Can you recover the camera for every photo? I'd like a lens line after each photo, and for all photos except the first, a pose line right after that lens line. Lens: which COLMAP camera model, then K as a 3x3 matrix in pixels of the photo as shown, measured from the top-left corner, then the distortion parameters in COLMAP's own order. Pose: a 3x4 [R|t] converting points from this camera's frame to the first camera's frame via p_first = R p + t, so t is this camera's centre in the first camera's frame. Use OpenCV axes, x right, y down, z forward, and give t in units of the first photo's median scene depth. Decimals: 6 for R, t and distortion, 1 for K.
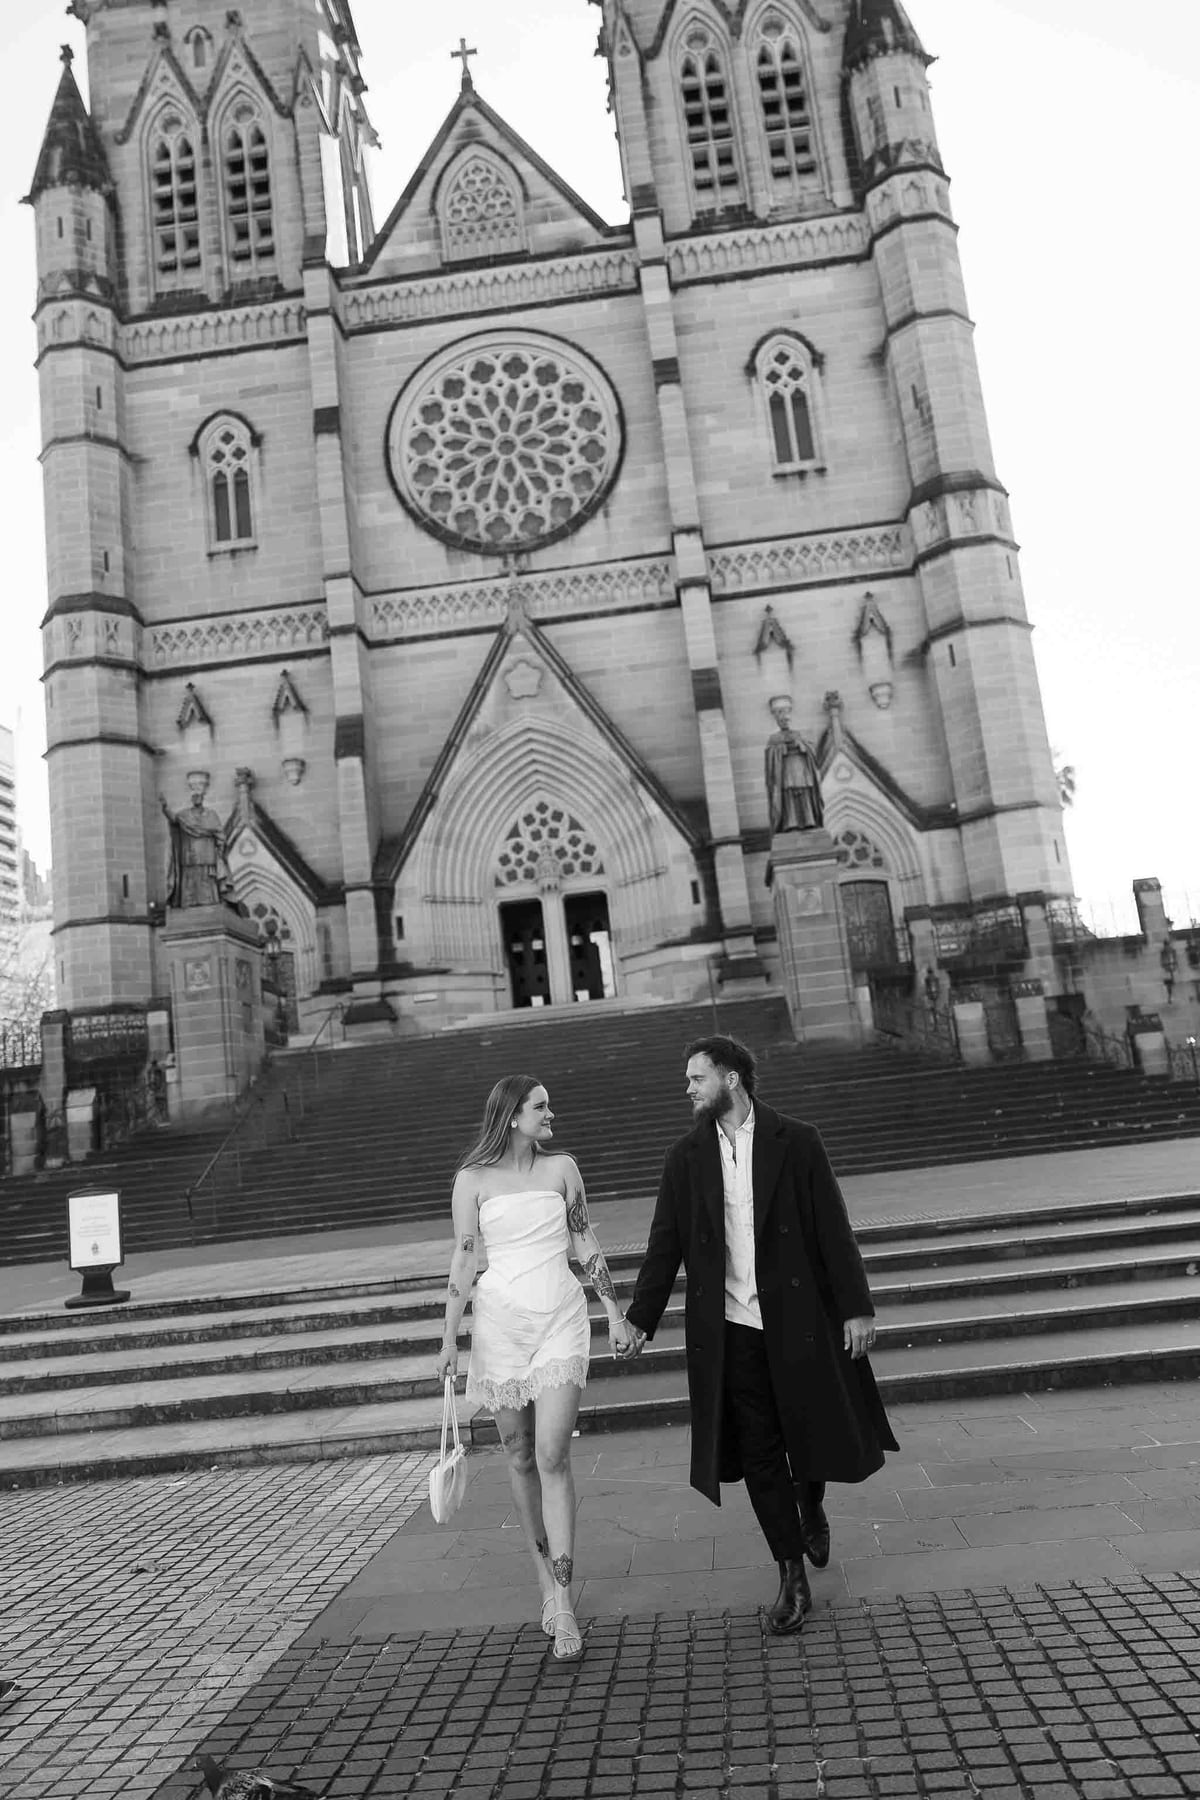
lens RADIAL K [[1463.5, 0, 599.3], [0, 1463.5, 903.1], [0, 0, 1]] dist [-0.005896, -0.000626]
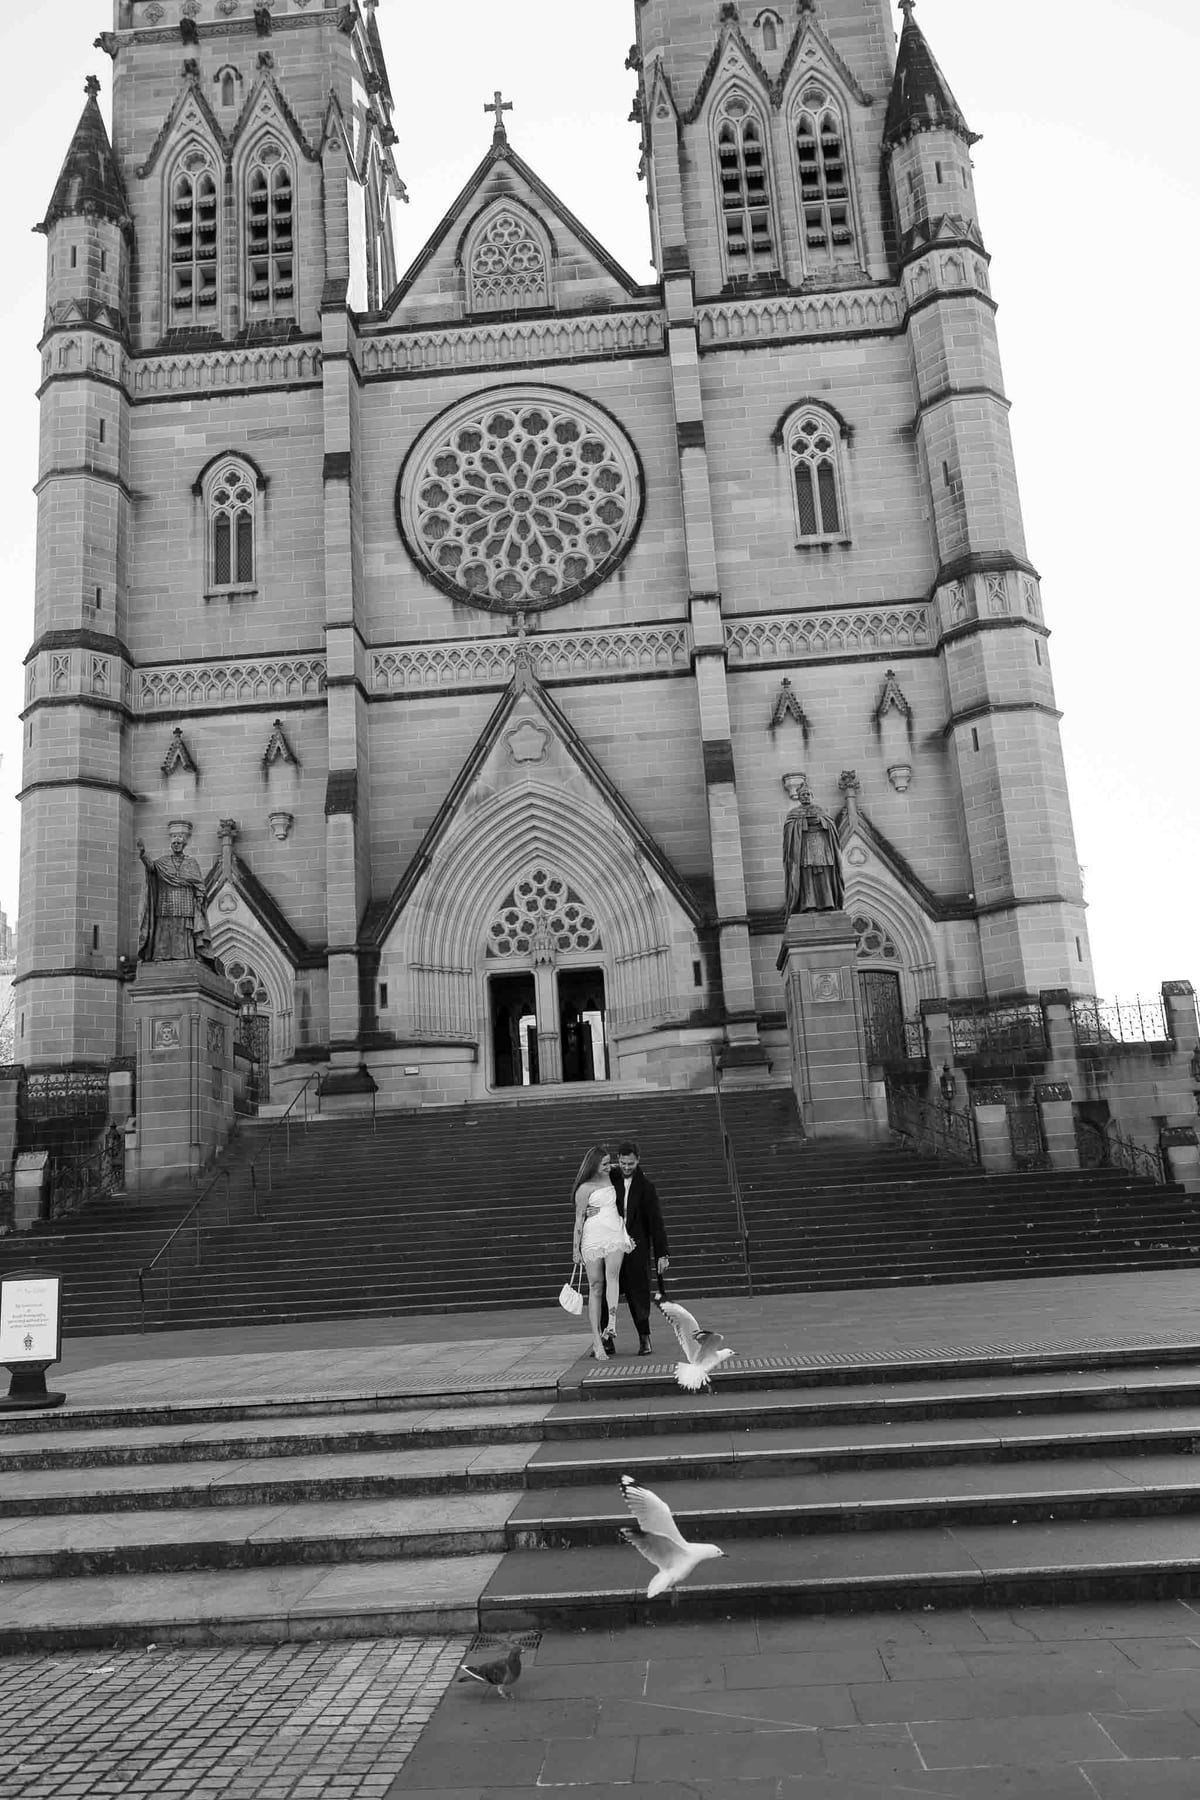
lens RADIAL K [[1500.3, 0, 600.4], [0, 1500.3, 903.2], [0, 0, 1]] dist [-0.004159, 0.001696]
pose [[0.998703, 0.050117, 0.008999, -0.007332], [-0.049560, 0.997312, -0.053977, 0.002520], [-0.011680, 0.053461, 0.998502, 0.025262]]
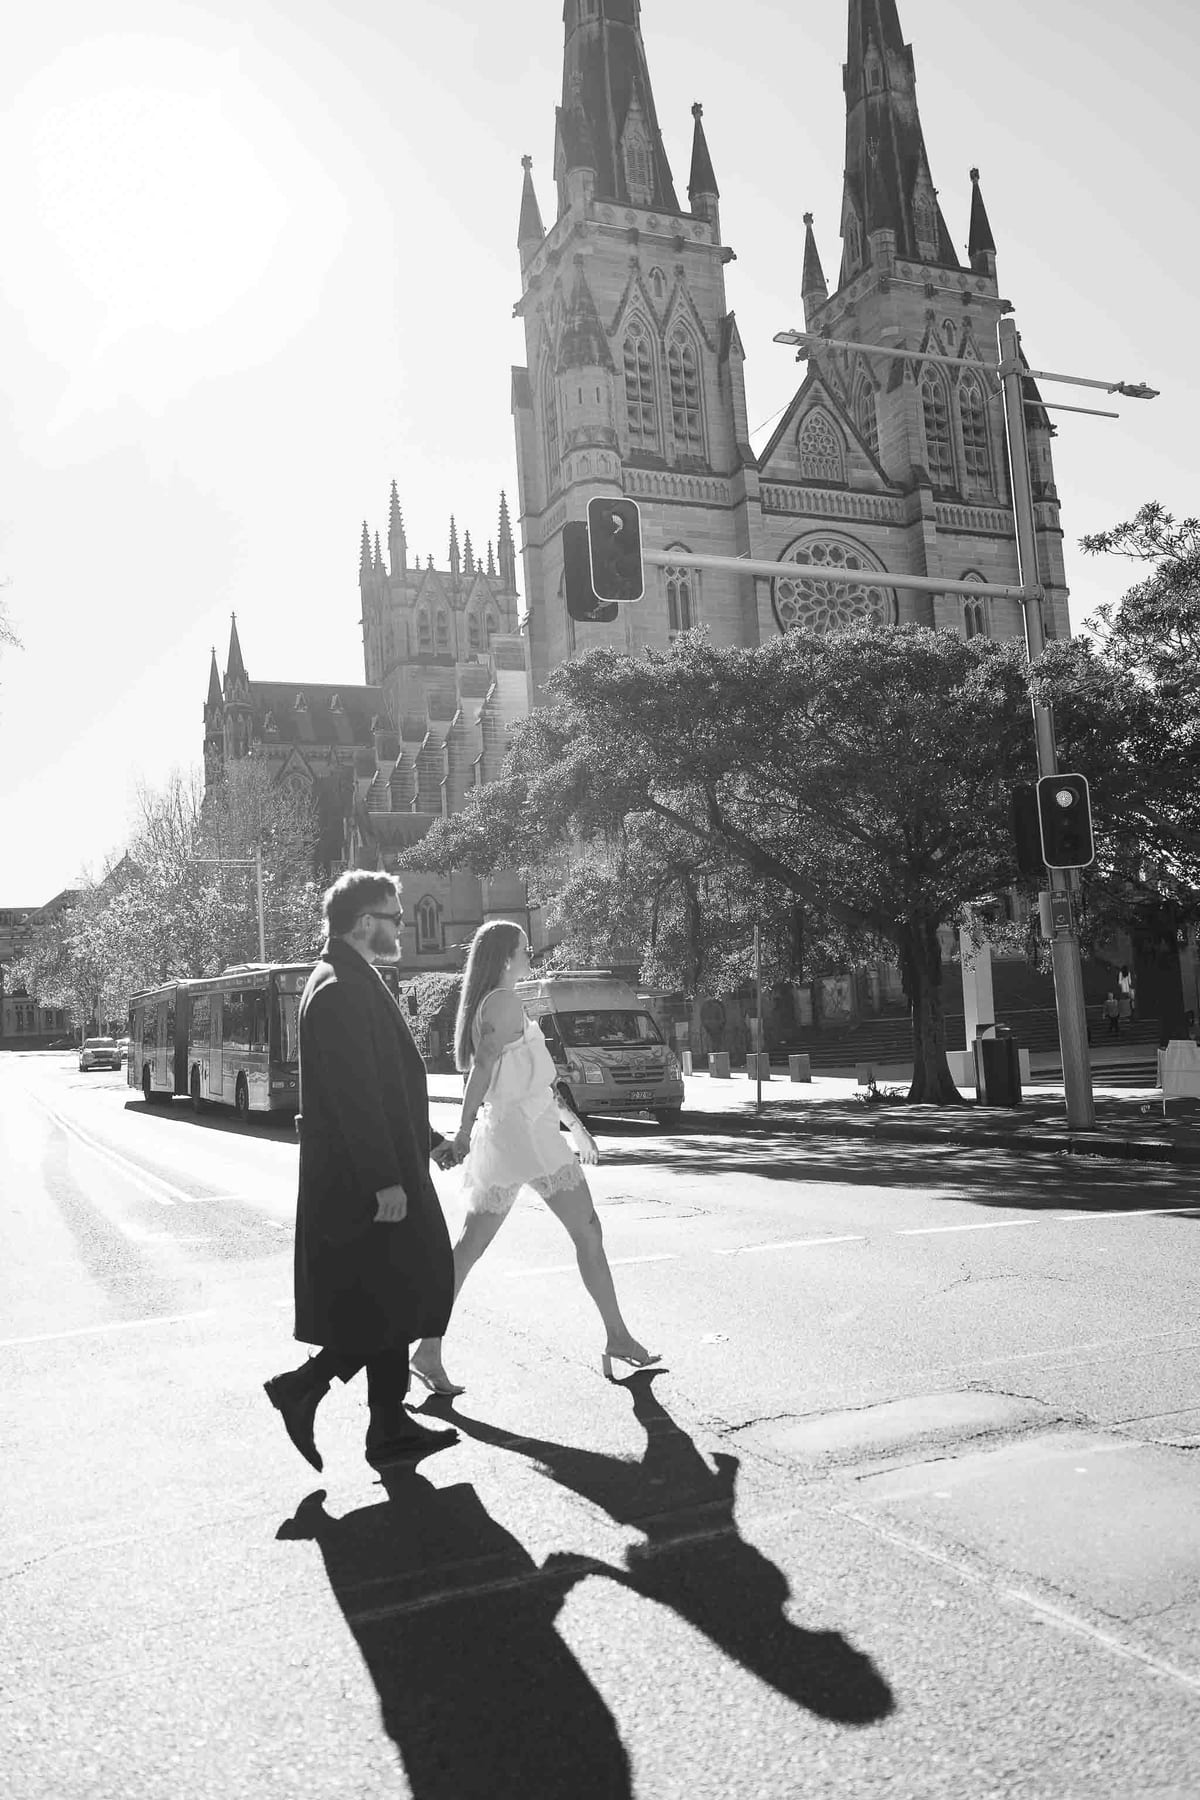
lens RADIAL K [[1467.7, 0, 607.3], [0, 1467.7, 895.0], [0, 0, 1]] dist [-0.005766, 0.000192]
pose [[0.875836, 0.098769, 0.472393, -1.077872], [-0.114291, 0.993438, 0.004190, 0.032836], [-0.468880, -0.057660, 0.881378, -0.359968]]
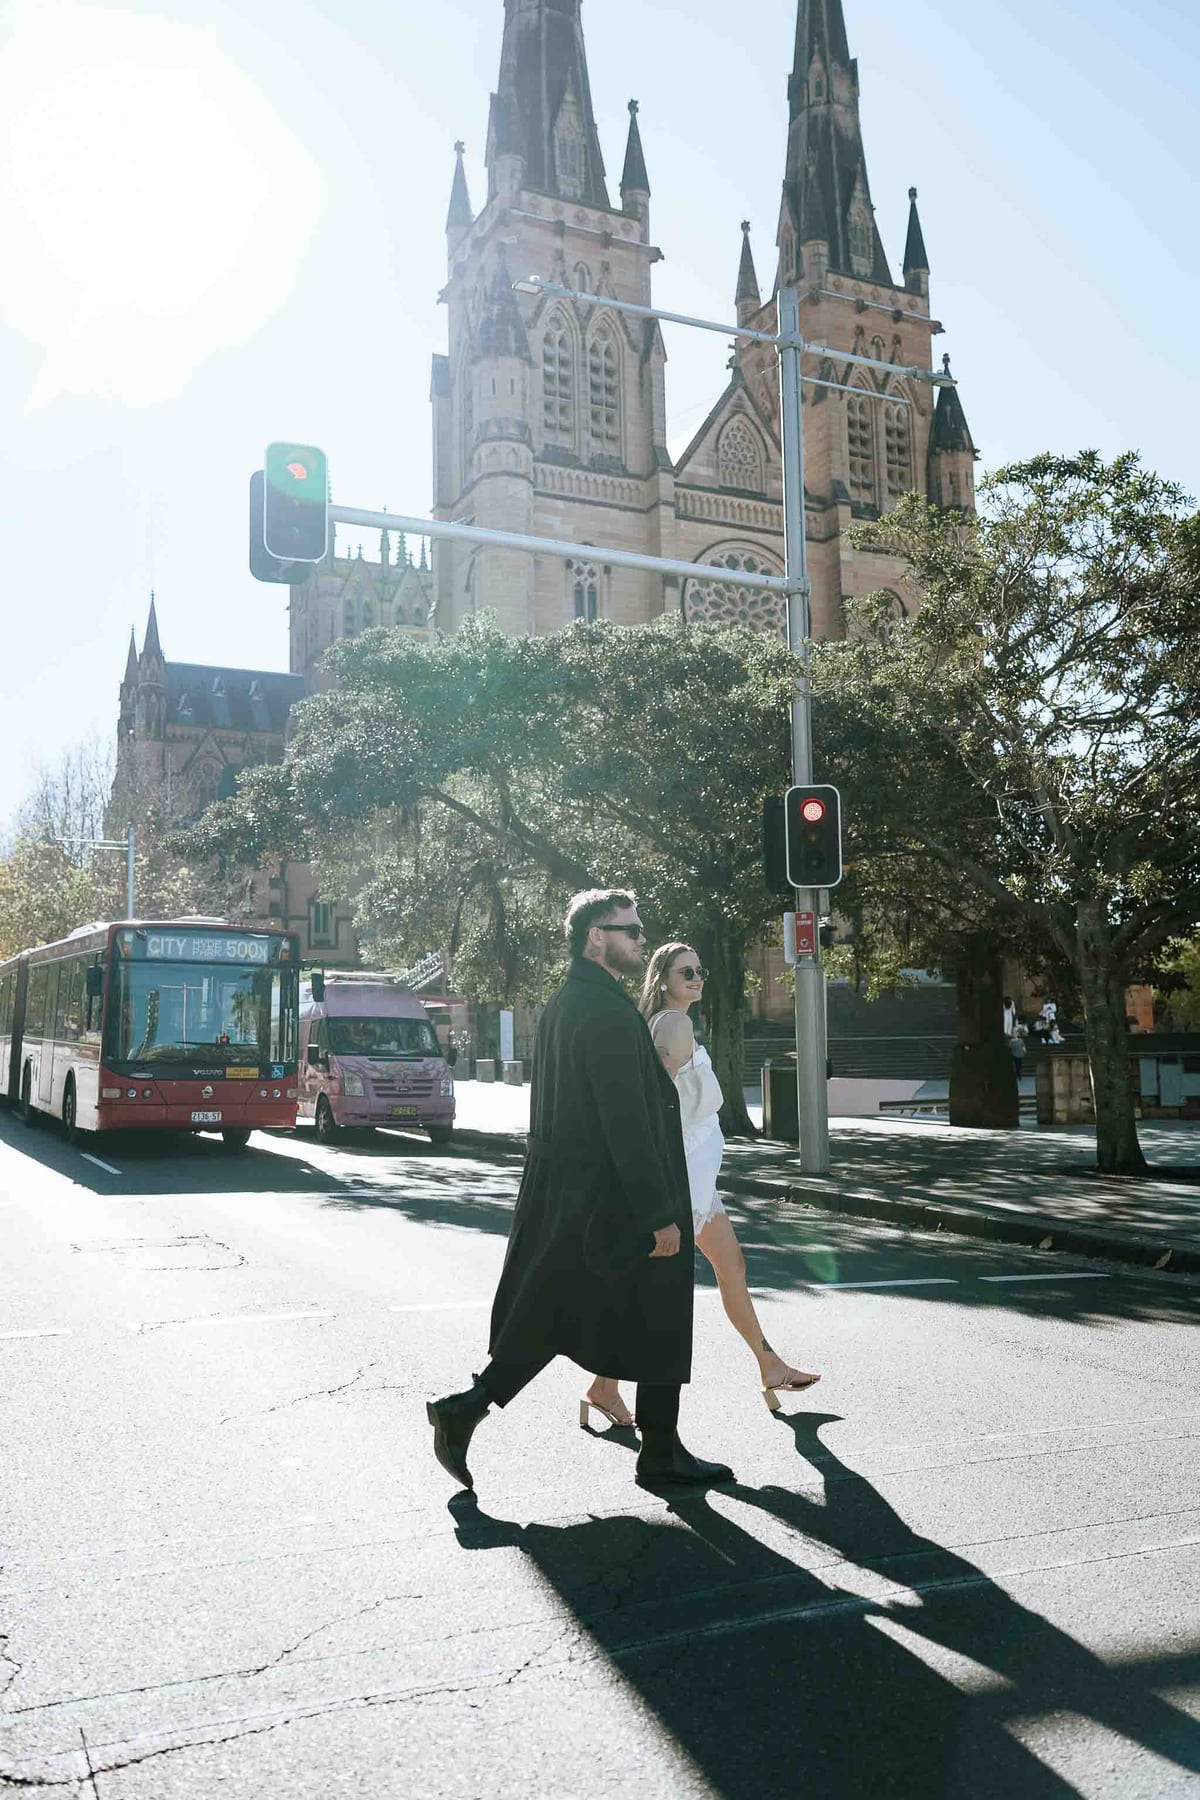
lens RADIAL K [[1466.5, 0, 606.7], [0, 1466.5, 896.3], [0, 0, 1]] dist [-0.007099, 0.001485]
pose [[0.849542, 0.144872, 0.507238, -1.015215], [-0.165408, 0.986214, -0.004640, 0.025929], [-0.500918, -0.079959, 0.861794, -0.355495]]
